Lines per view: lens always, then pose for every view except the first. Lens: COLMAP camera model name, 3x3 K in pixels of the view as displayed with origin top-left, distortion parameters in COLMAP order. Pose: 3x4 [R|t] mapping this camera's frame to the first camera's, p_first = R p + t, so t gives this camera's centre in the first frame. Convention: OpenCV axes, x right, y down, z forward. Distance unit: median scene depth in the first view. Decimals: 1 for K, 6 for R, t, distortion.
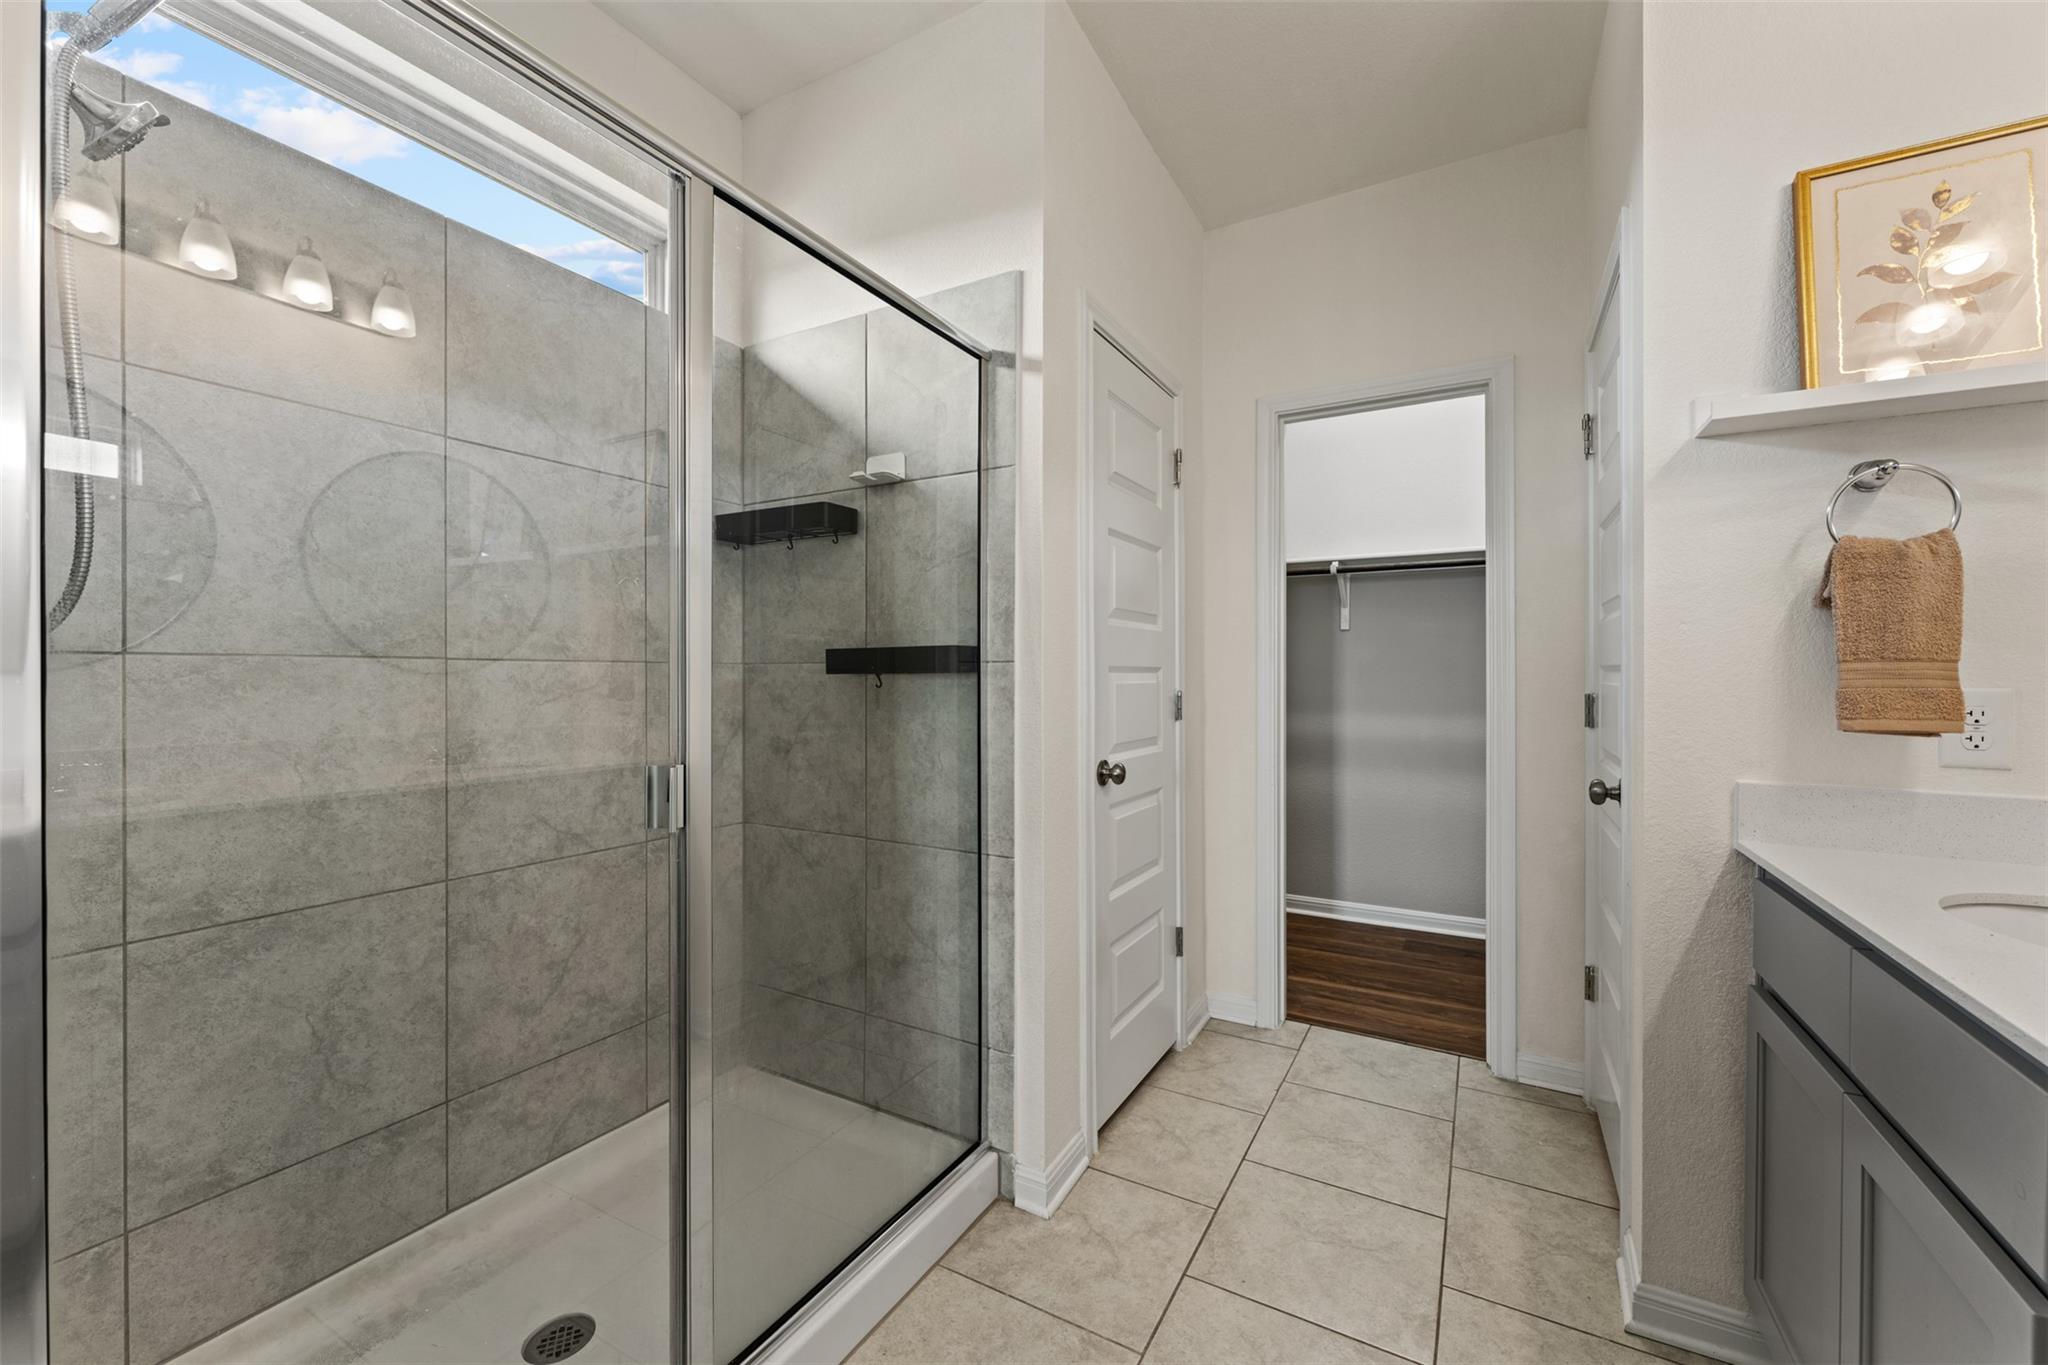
lens RADIAL K [[809.7, 0, 1053.8], [0, 809.7, 678.2], [0, 0, 1]] dist [0.003720, -0.000935]
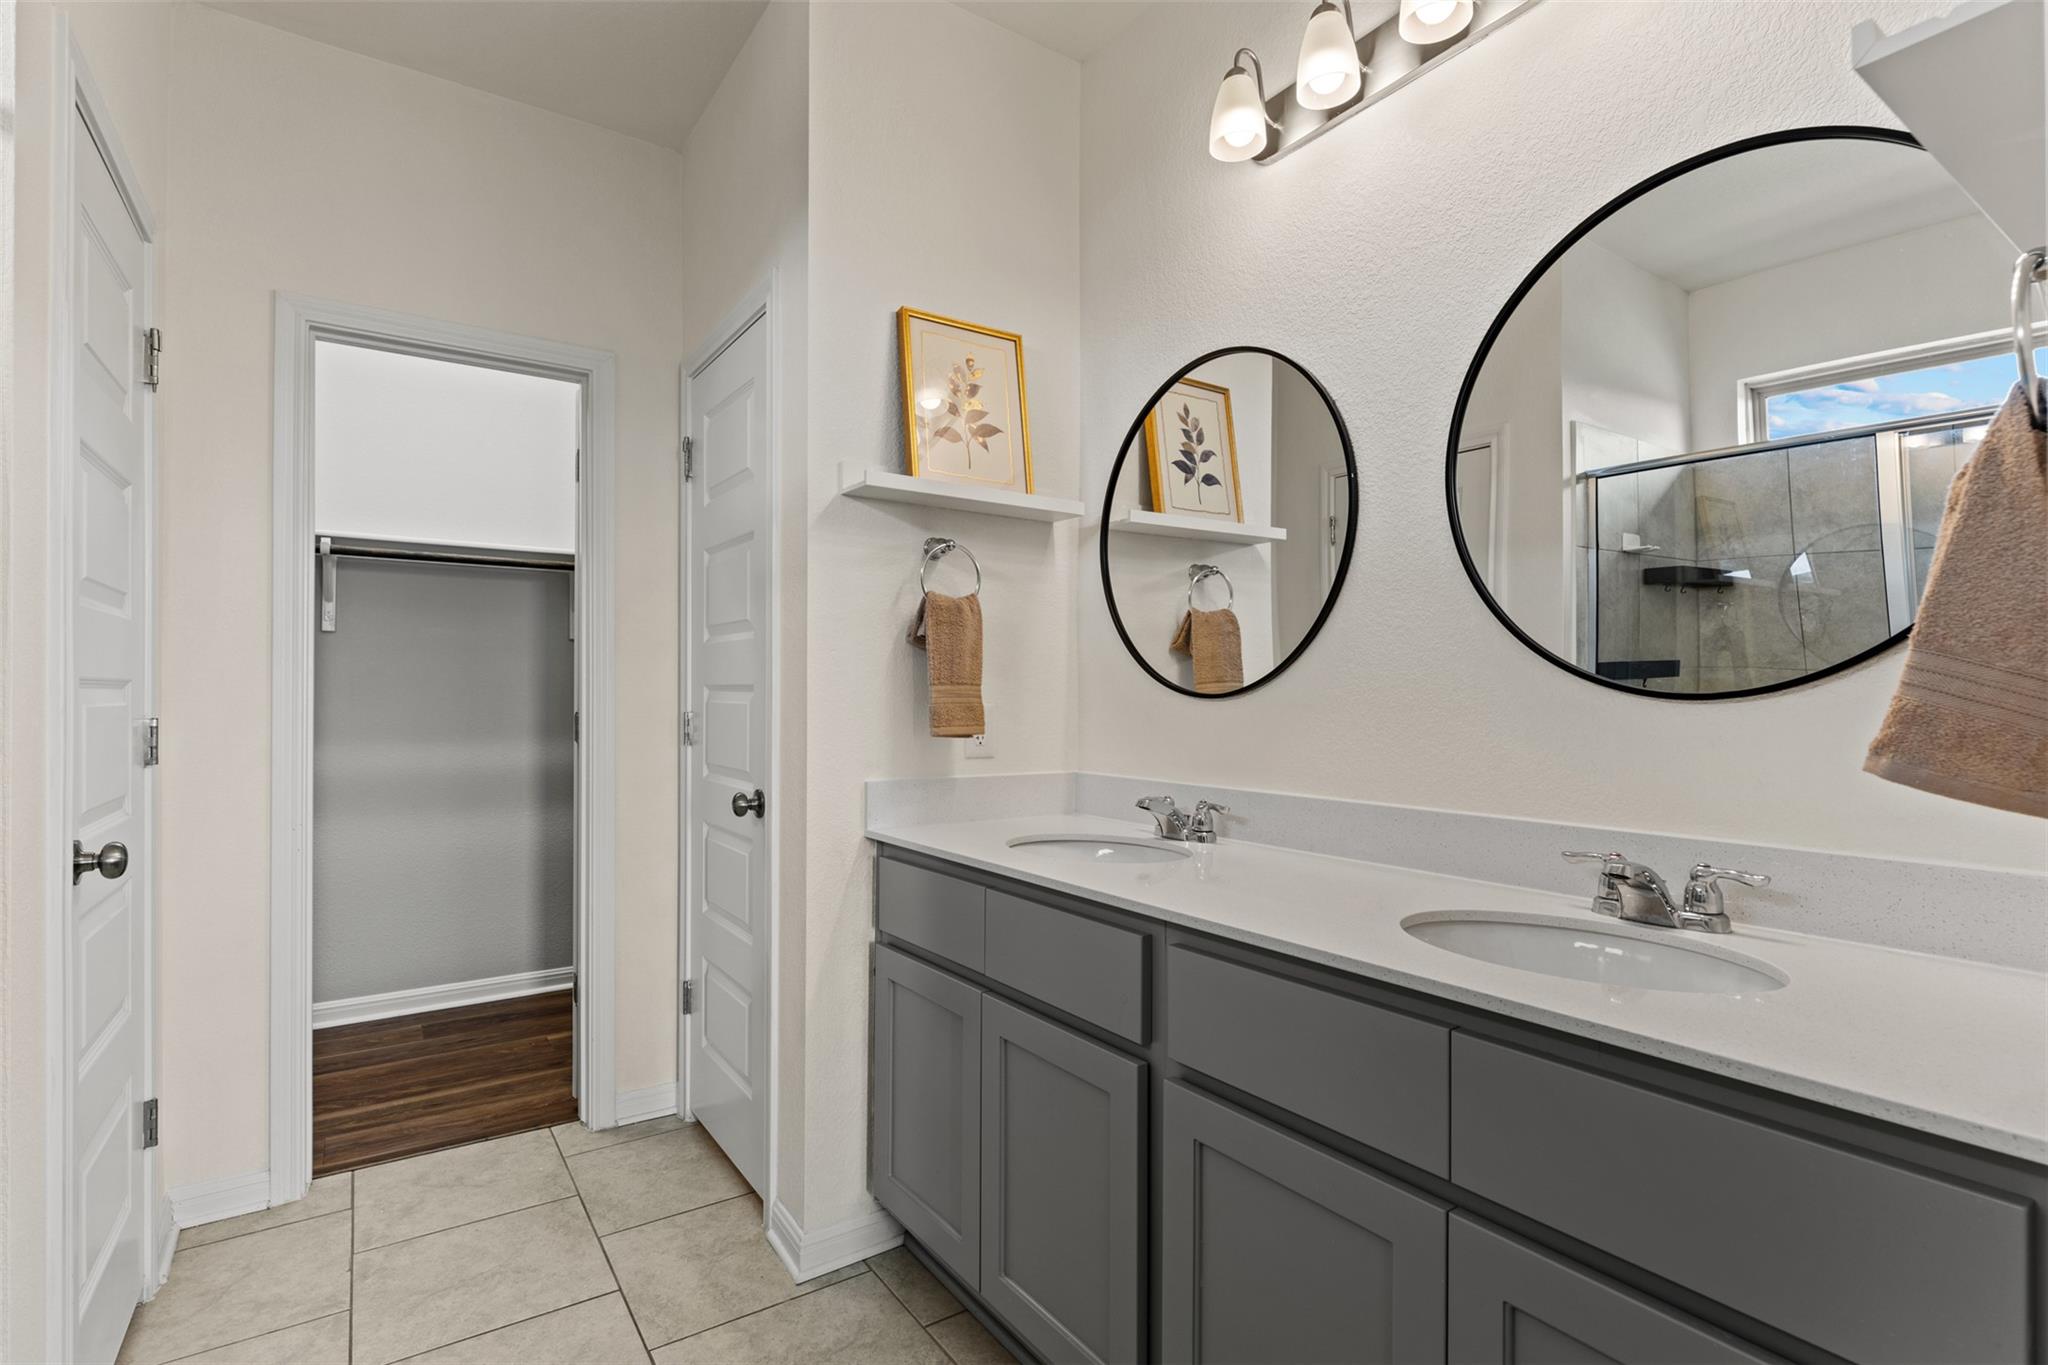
lens RADIAL K [[945.4, 0, 1019.0], [0, 945.4, 692.5], [0, 0, 1]] dist [0.001501, -0.000137]
pose [[0.460685, 0.002758, 0.887560, -0.247903], [0.001074, 0.999993, -0.003665, -0.001041], [-0.887563, 0.002641, 0.460678, 0.105375]]
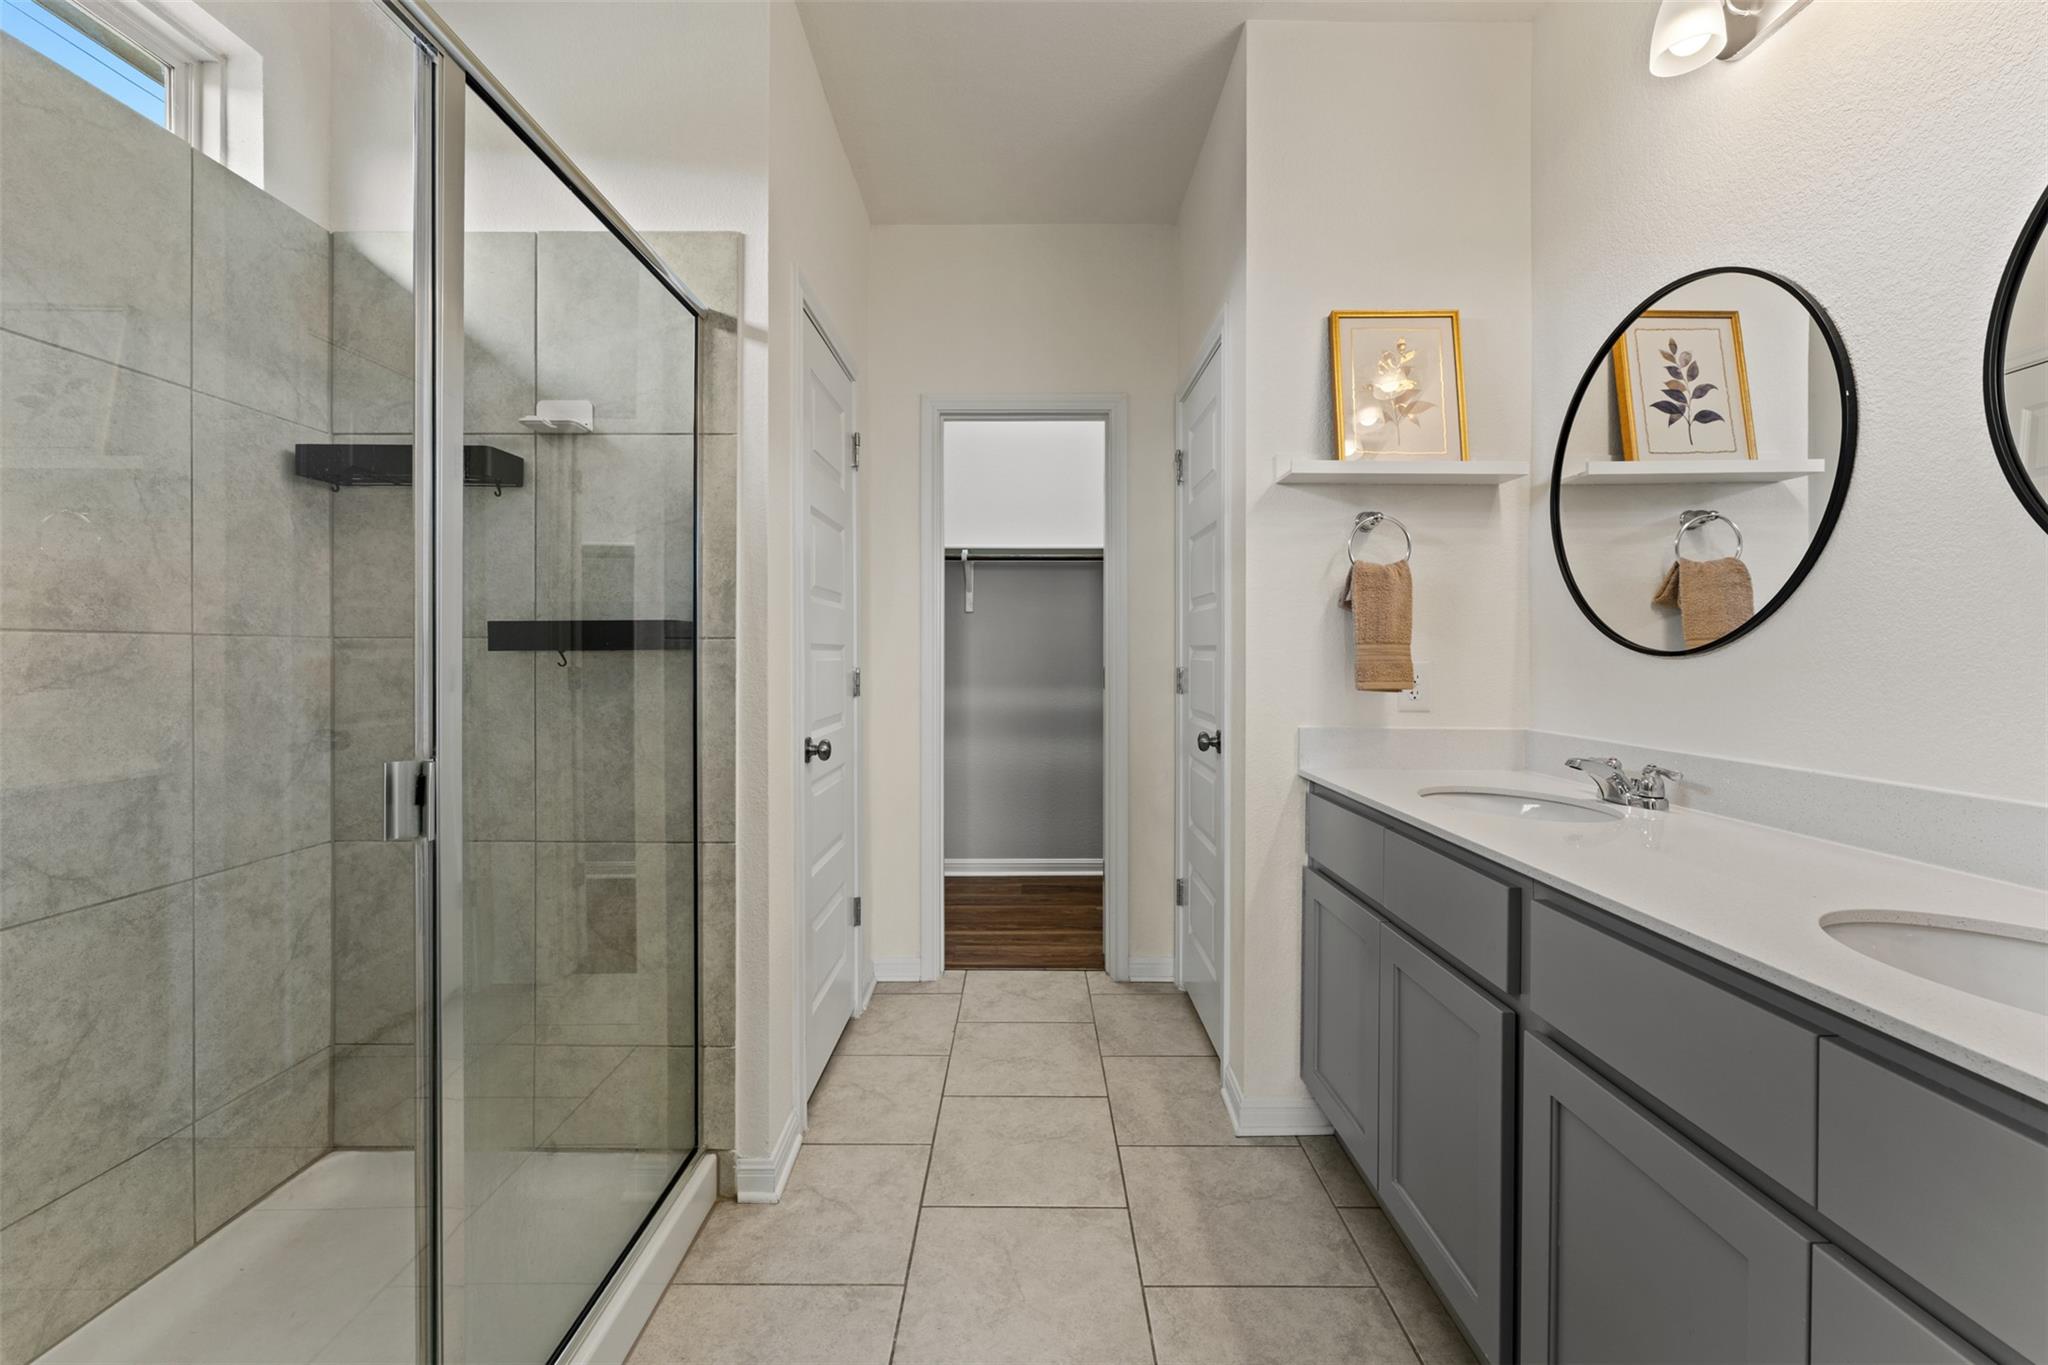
lens RADIAL K [[809.7, 0, 1047.9], [0, 809.7, 658.2], [0, 0, 1]] dist [0.003720, -0.000935]
pose [[0.871686, -0.002556, 0.490058, -0.187127], [0.001374, 0.999995, 0.002770, 0.000963], [-0.490062, -0.001742, 0.871686, -0.020390]]
